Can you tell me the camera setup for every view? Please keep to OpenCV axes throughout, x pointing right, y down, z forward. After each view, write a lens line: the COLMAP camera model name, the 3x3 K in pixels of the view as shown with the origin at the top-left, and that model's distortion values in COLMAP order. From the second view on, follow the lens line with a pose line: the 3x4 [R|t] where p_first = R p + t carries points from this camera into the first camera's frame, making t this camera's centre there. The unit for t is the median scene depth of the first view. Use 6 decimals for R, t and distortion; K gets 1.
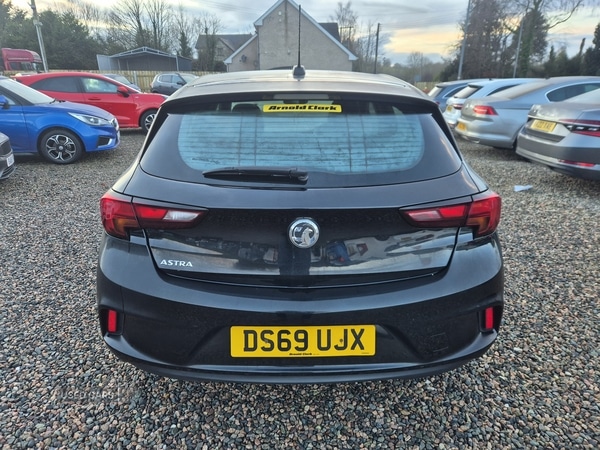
lens RADIAL K [[403.5, 0, 296.3], [0, 403.5, 218.5], [0, 0, 1]] dist [0.064298, -0.054259]
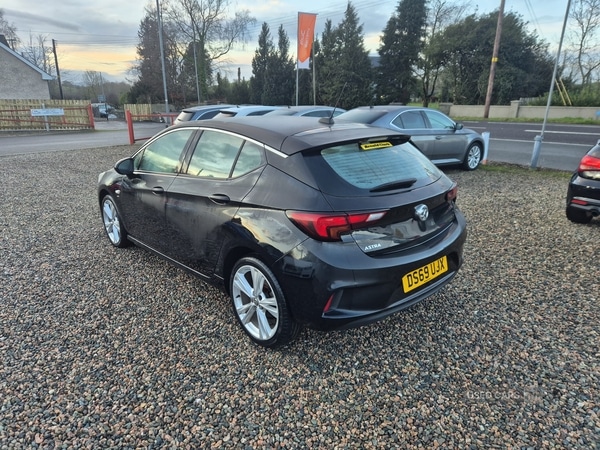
lens RADIAL K [[403.5, 0, 297.9], [0, 403.5, 213.3], [0, 0, 1]] dist [0.064298, -0.054259]
pose [[0.750027, -0.178372, 0.636901, -1.183408], [0.213103, 0.976768, 0.022601, -0.092598], [-0.626136, 0.118774, 0.770614, -0.050596]]
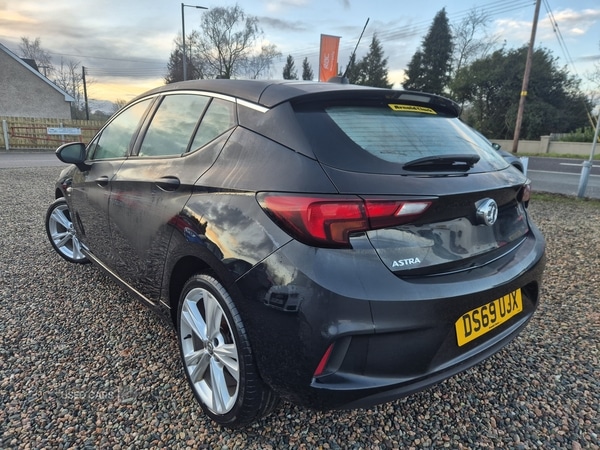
lens RADIAL K [[403.5, 0, 301.1], [0, 403.5, 222.8], [0, 0, 1]] dist [0.064298, -0.054259]
pose [[0.779864, -0.113336, 0.615603, -0.804130], [0.175742, 0.983559, -0.041556, 0.015578], [-0.600772, 0.140596, 0.786960, 0.322592]]
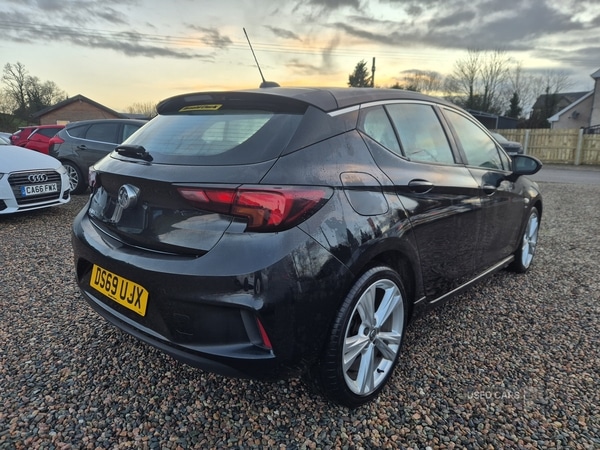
lens RADIAL K [[403.5, 0, 295.2], [0, 403.5, 218.8], [0, 0, 1]] dist [0.064298, -0.054259]
pose [[0.728271, 0.137571, -0.671338, 0.931308], [-0.231435, 0.971460, -0.051990, 0.034714], [0.645026, 0.193234, 0.739326, 0.317133]]
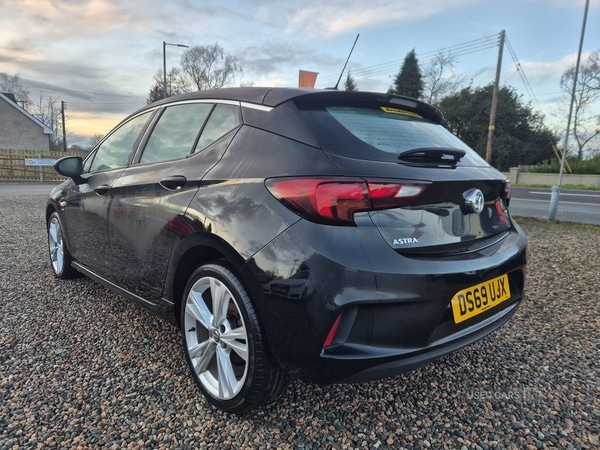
lens RADIAL K [[403.5, 0, 296.0], [0, 403.5, 221.7], [0, 0, 1]] dist [0.064298, -0.054259]
pose [[0.752905, -0.068200, 0.654586, -0.886926], [0.188549, 0.975277, -0.115257, 0.099820], [-0.630542, 0.210199, 0.747150, 0.330473]]
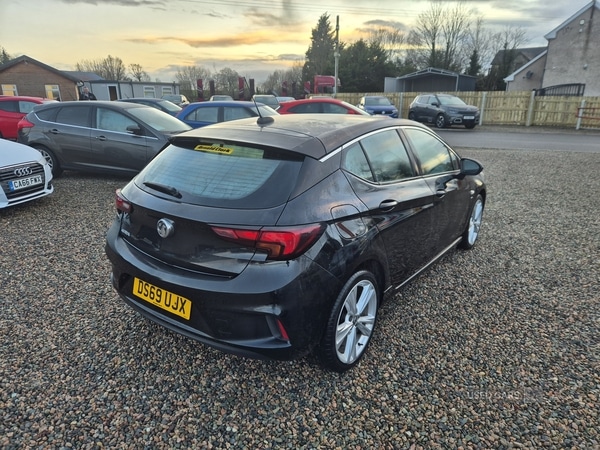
lens RADIAL K [[403.5, 0, 298.5], [0, 403.5, 223.8], [0, 0, 1]] dist [0.064298, -0.054259]
pose [[0.790117, 0.180433, -0.585798, 1.022616], [-0.195986, 0.979890, 0.037476, -0.107779], [0.580779, 0.085198, 0.809590, 0.010894]]
